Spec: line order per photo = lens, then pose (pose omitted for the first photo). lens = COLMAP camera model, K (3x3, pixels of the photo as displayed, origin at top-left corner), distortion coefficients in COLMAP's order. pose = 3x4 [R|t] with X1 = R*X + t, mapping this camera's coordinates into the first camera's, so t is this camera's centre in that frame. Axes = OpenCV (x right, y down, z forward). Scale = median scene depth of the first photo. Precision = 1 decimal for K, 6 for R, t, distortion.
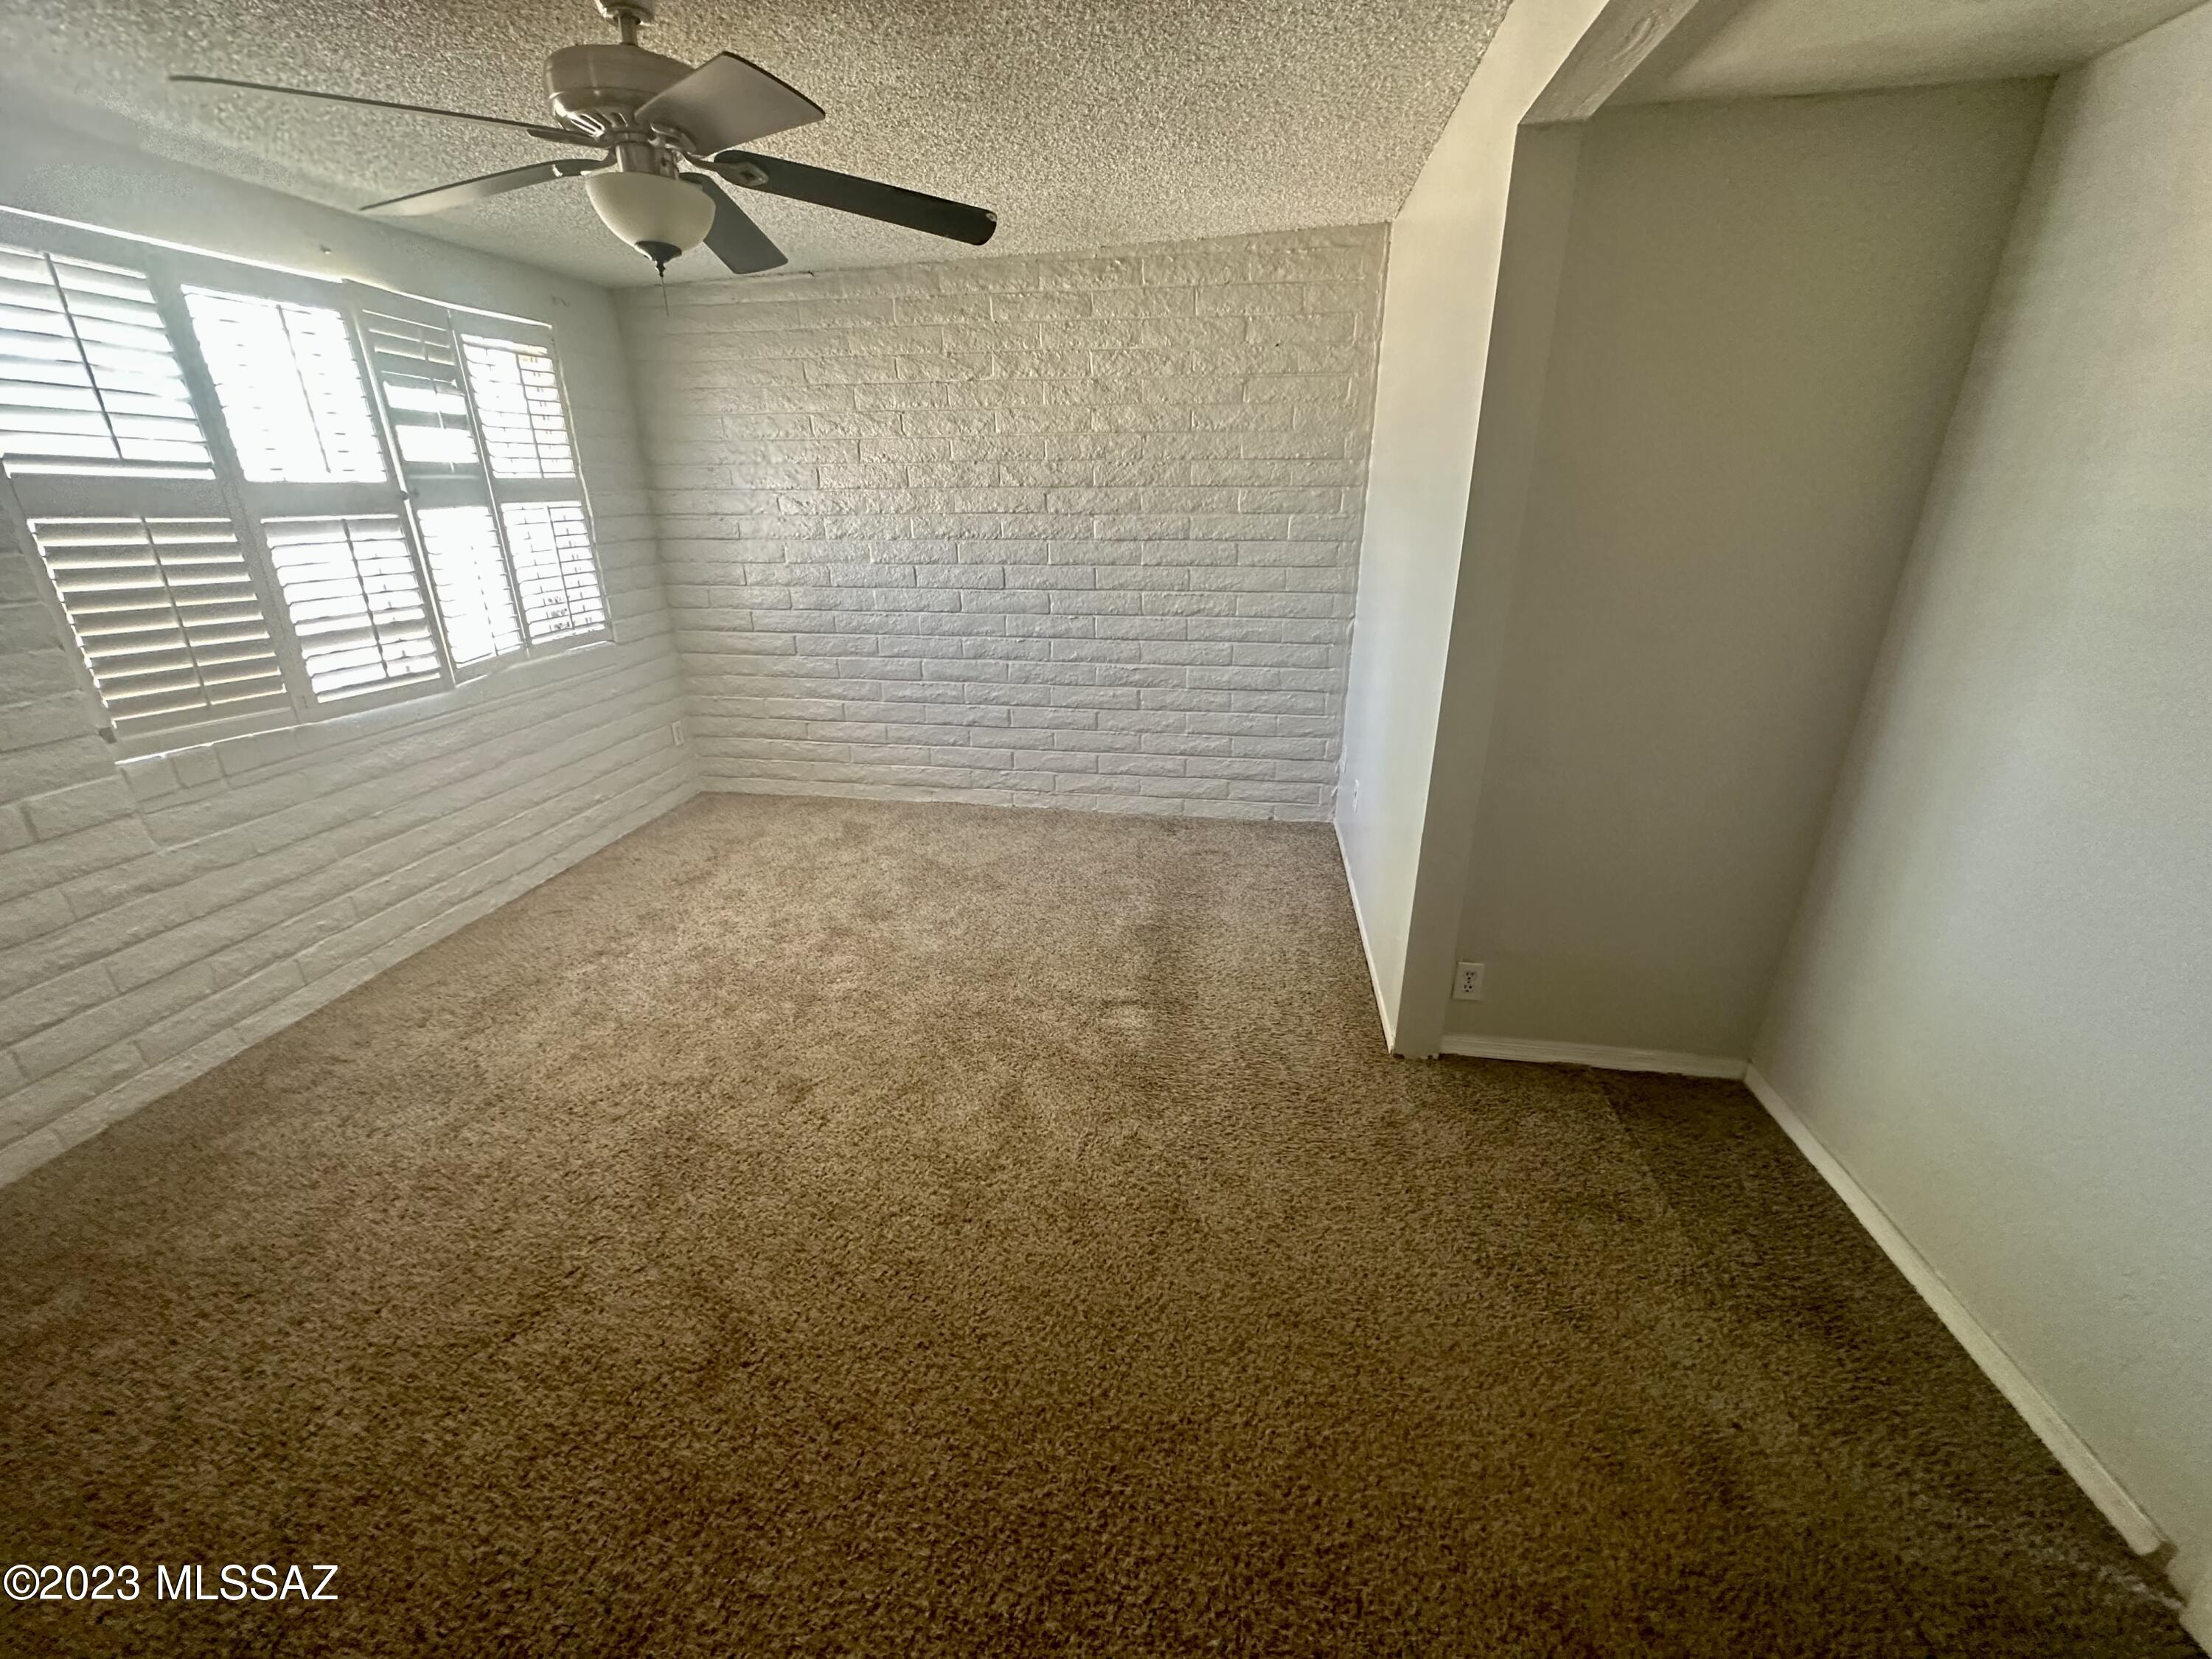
lens RADIAL K [[883.7, 0, 1101.9], [0, 883.7, 831.3], [0, 0, 1]] dist [0.003000, -0.000134]
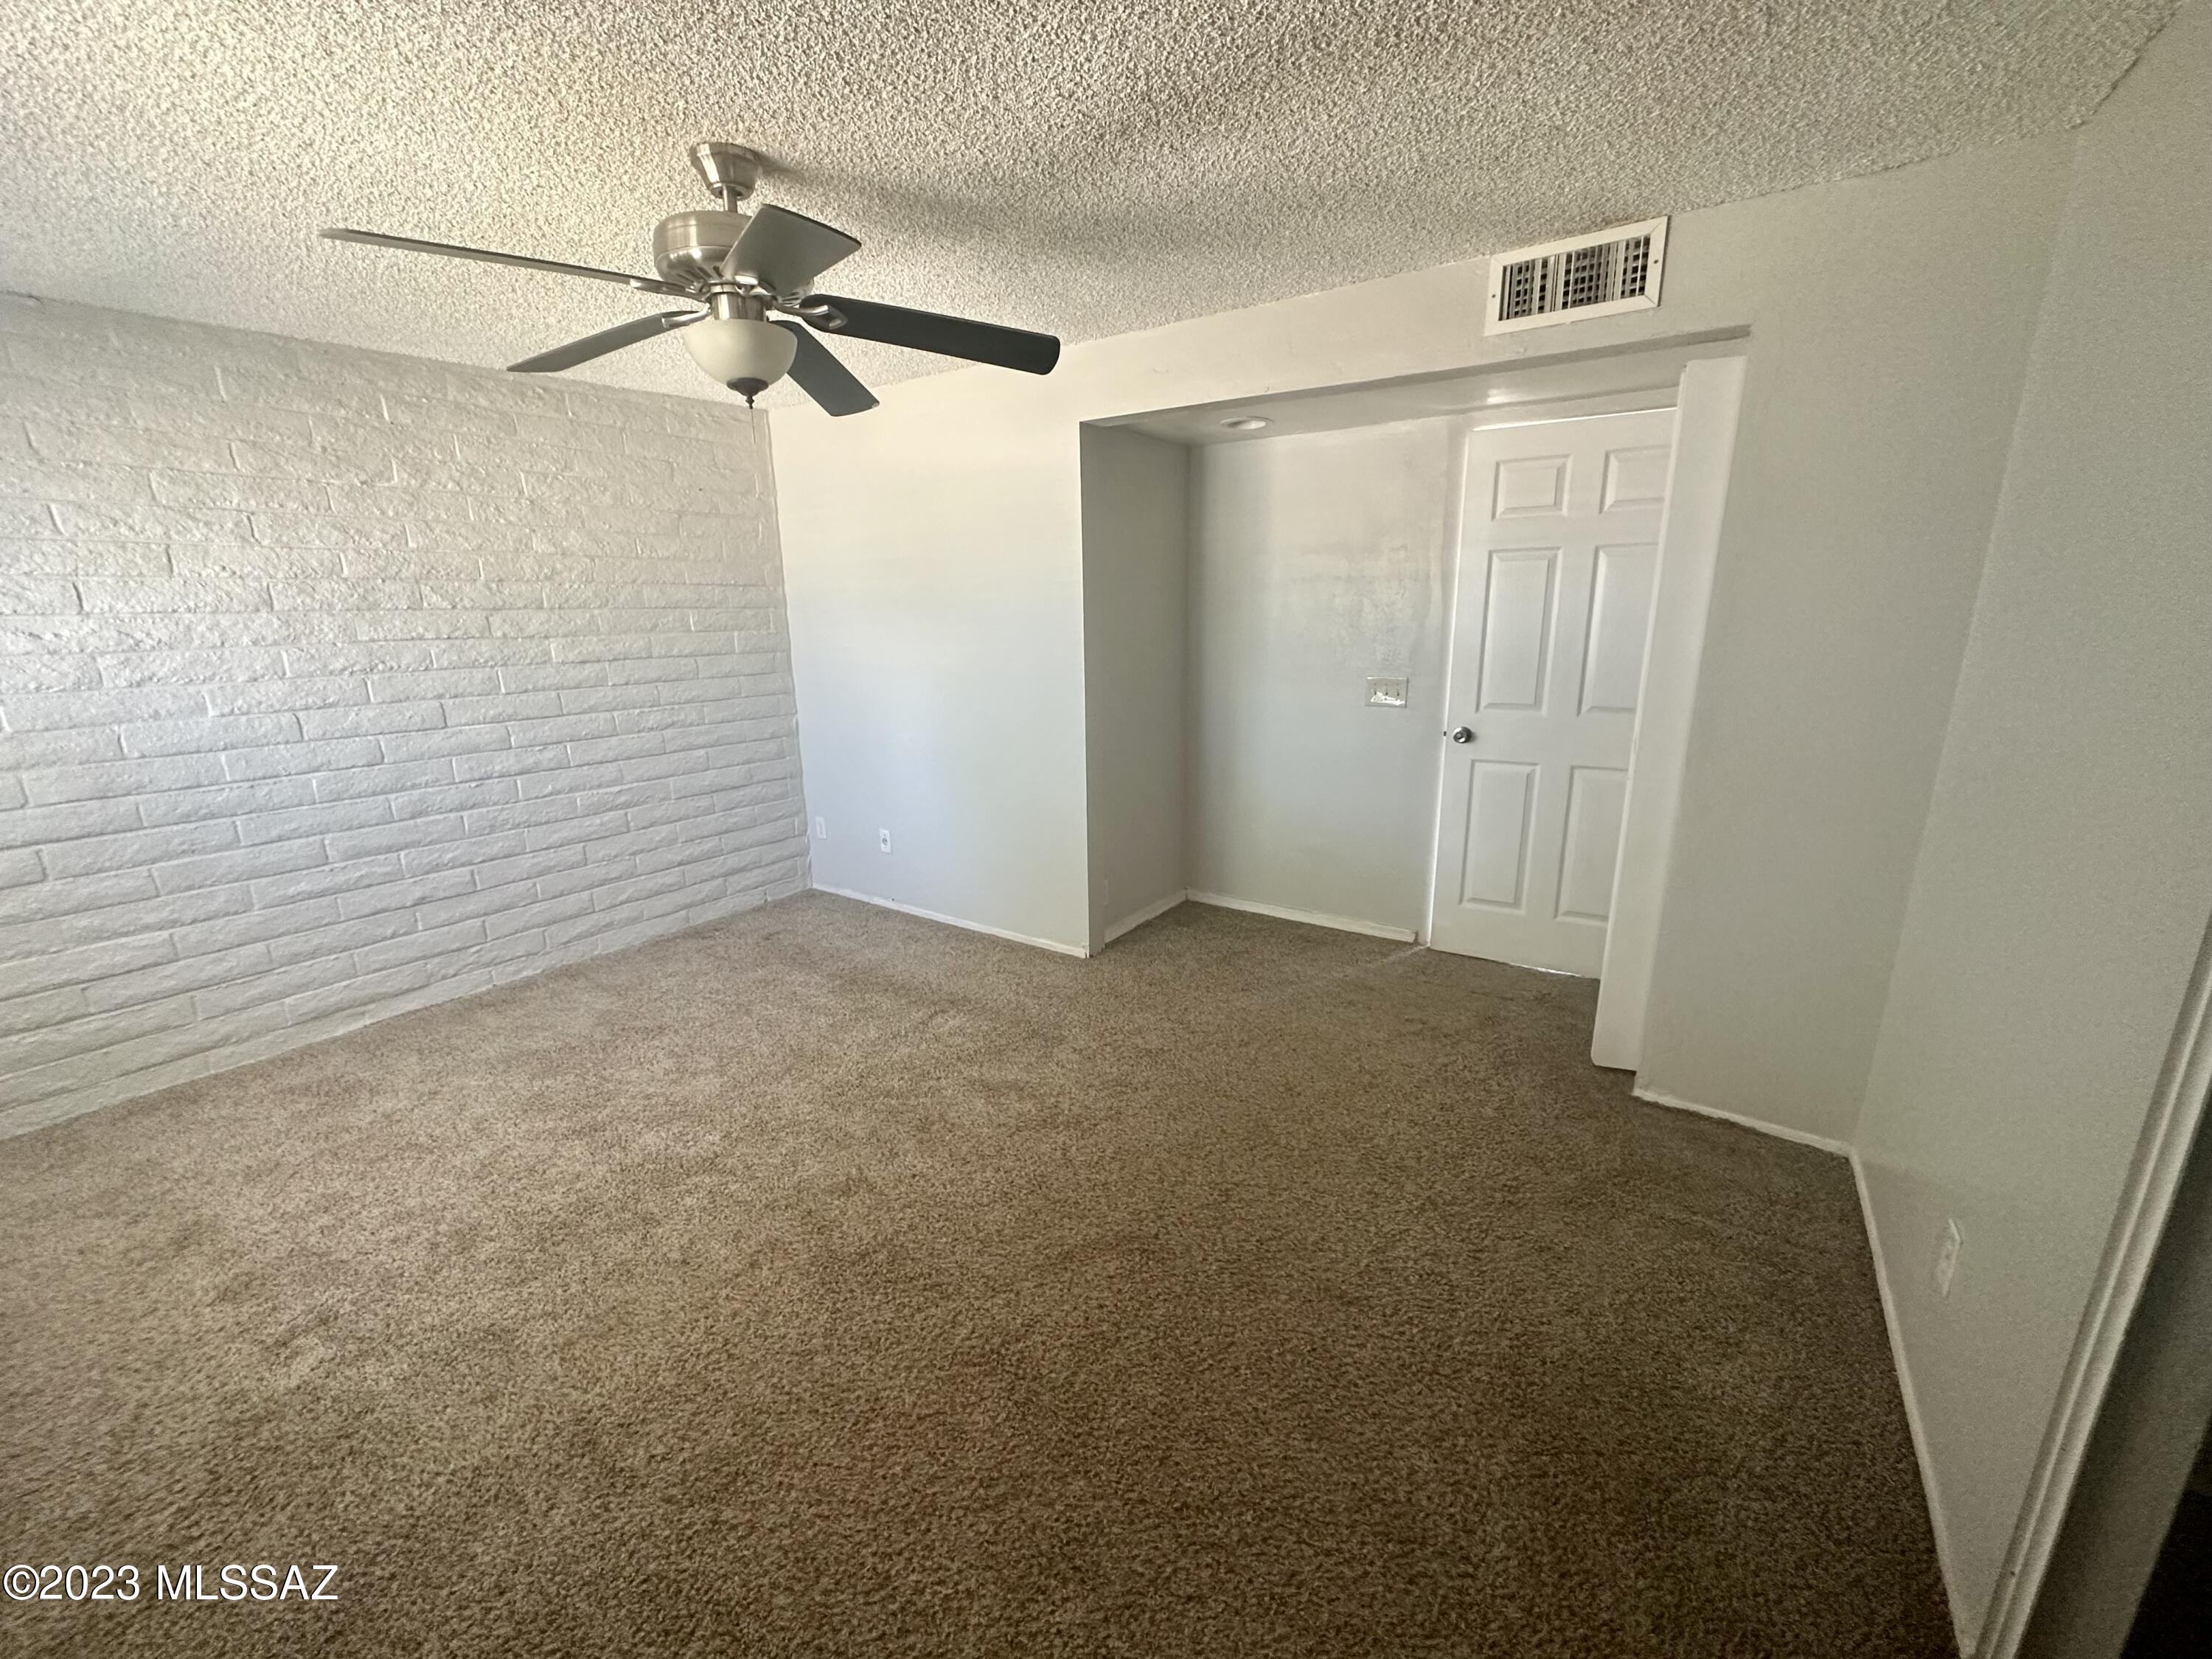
lens RADIAL K [[883.7, 0, 1098.8], [0, 883.7, 834.4], [0, 0, 1]] dist [0.003000, -0.000134]
pose [[0.433349, -0.224732, 0.872757, -0.602060], [0.339539, 0.937764, 0.072880, -0.033318], [-0.834819, 0.264752, 0.482684, 0.116456]]
